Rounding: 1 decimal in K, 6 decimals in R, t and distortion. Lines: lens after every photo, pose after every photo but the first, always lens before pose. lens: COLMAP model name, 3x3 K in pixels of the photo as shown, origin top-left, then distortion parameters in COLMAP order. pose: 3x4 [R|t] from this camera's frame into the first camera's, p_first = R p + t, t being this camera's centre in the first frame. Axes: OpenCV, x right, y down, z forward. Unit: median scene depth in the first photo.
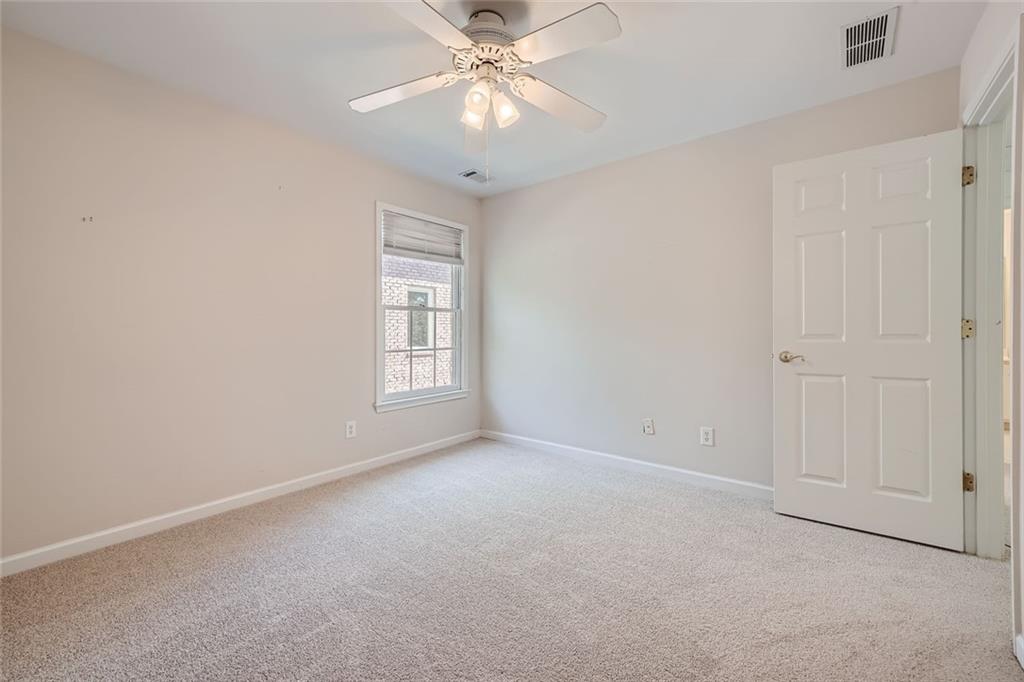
lens RADIAL K [[417.5, 0, 509.2], [0, 417.5, 337.3], [0, 0, 1]] dist [-0.000729, 0.005426]
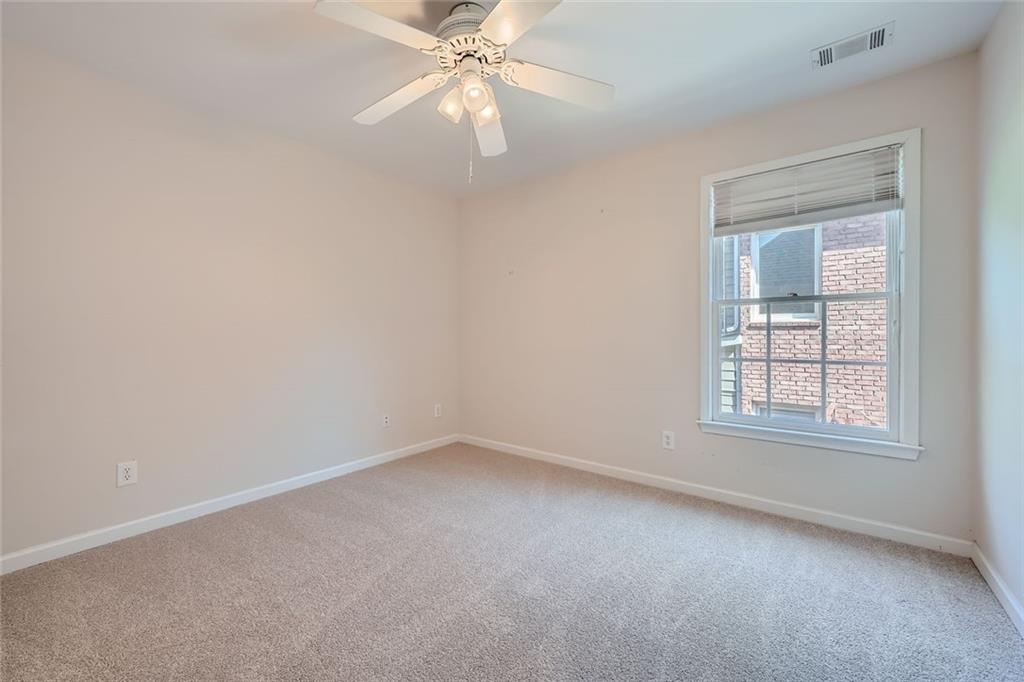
lens RADIAL K [[417.5, 0, 509.2], [0, 417.5, 337.3], [0, 0, 1]] dist [-0.000729, 0.005426]
pose [[0.005798, 0.013999, -0.999885, 0.446914], [-0.009612, 0.999857, 0.013943, -0.012822], [0.999937, 0.009530, 0.005931, 0.533853]]
